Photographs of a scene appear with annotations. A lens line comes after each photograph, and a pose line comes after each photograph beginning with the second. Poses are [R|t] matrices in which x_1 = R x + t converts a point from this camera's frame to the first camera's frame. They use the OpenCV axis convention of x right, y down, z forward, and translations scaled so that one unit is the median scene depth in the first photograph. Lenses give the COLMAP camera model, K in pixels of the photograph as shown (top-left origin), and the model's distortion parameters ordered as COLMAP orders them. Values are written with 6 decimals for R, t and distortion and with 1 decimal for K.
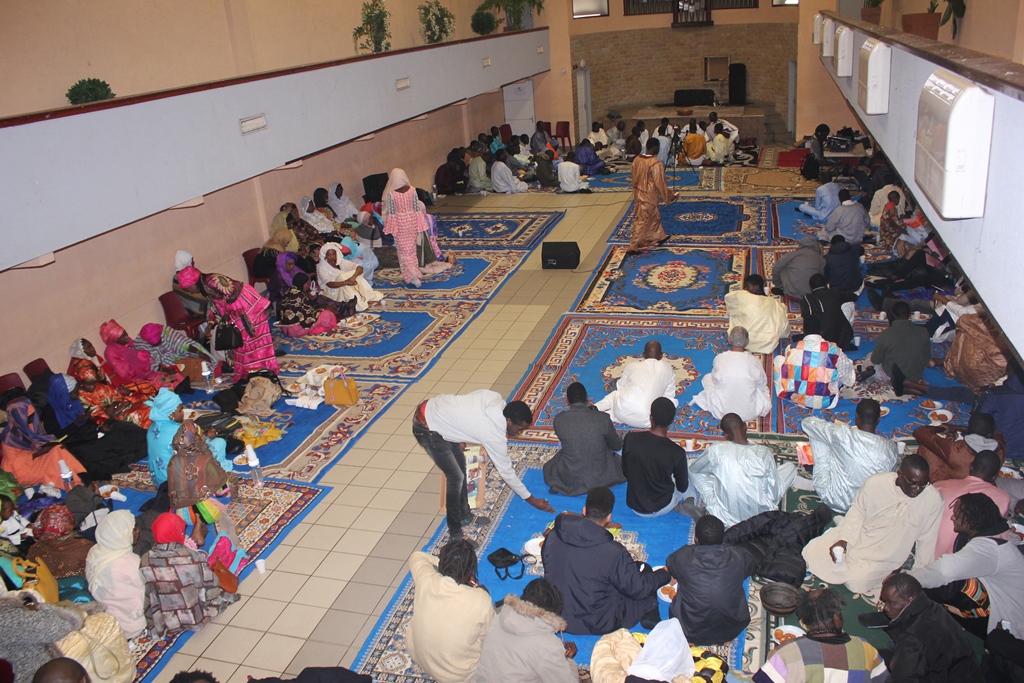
lens RADIAL K [[831.3, 0, 512.0], [0, 831.3, 341.5], [0, 0, 1]] dist [-0.146260, 0.127284]
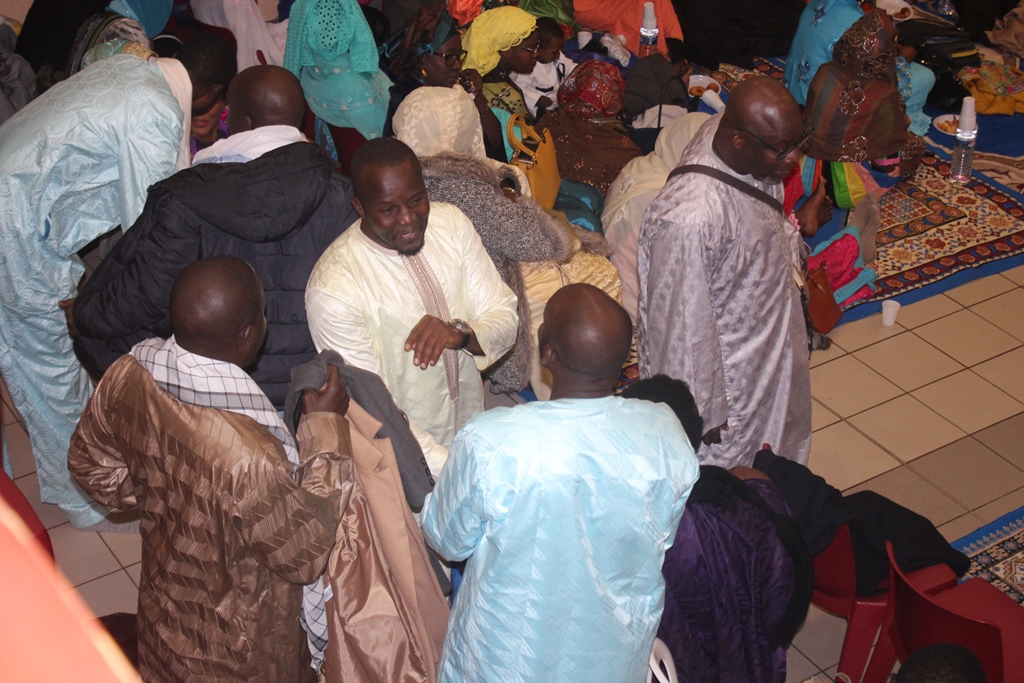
lens RADIAL K [[1734.2, 0, 512.0], [0, 1734.2, 341.5], [0, 0, 1]] dist [-0.008309, 0.120265]
pose [[0.752976, 0.423624, -0.503557, 0.070607], [-0.301640, 0.902295, 0.308021, 0.018206], [0.584842, -0.080039, 0.807188, -0.044733]]
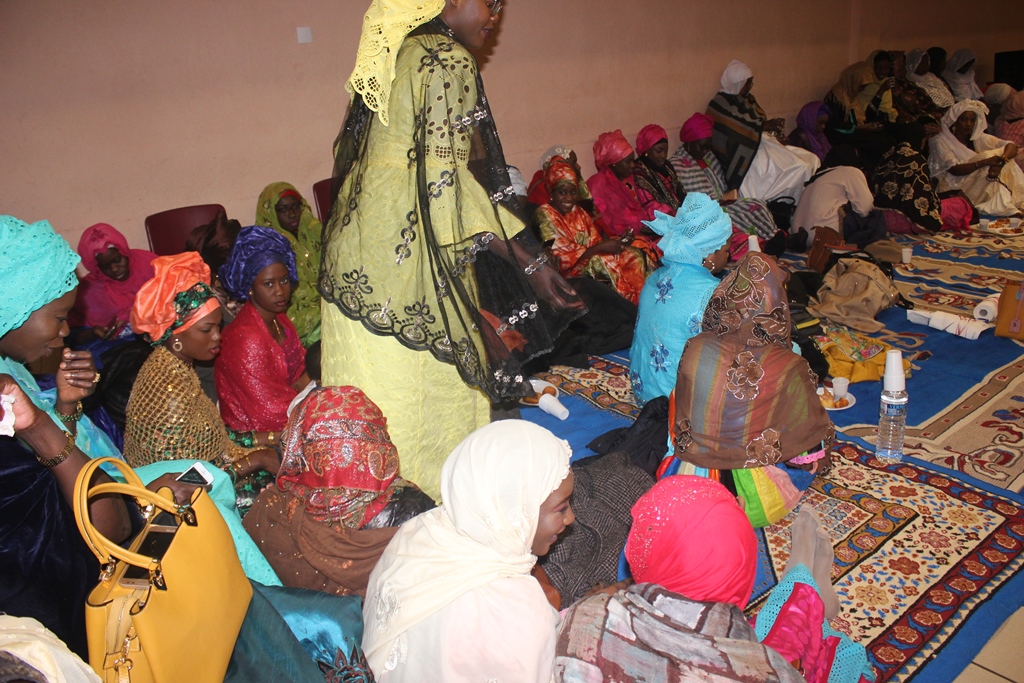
lens RADIAL K [[831.3, 0, 512.0], [0, 831.3, 341.5], [0, 0, 1]] dist [-0.146260, 0.127284]
pose [[0.831173, 0.201832, -0.518087, -0.273583], [-0.196400, 0.978298, 0.066031, 0.130429], [0.520171, 0.046869, 0.852775, 0.588175]]
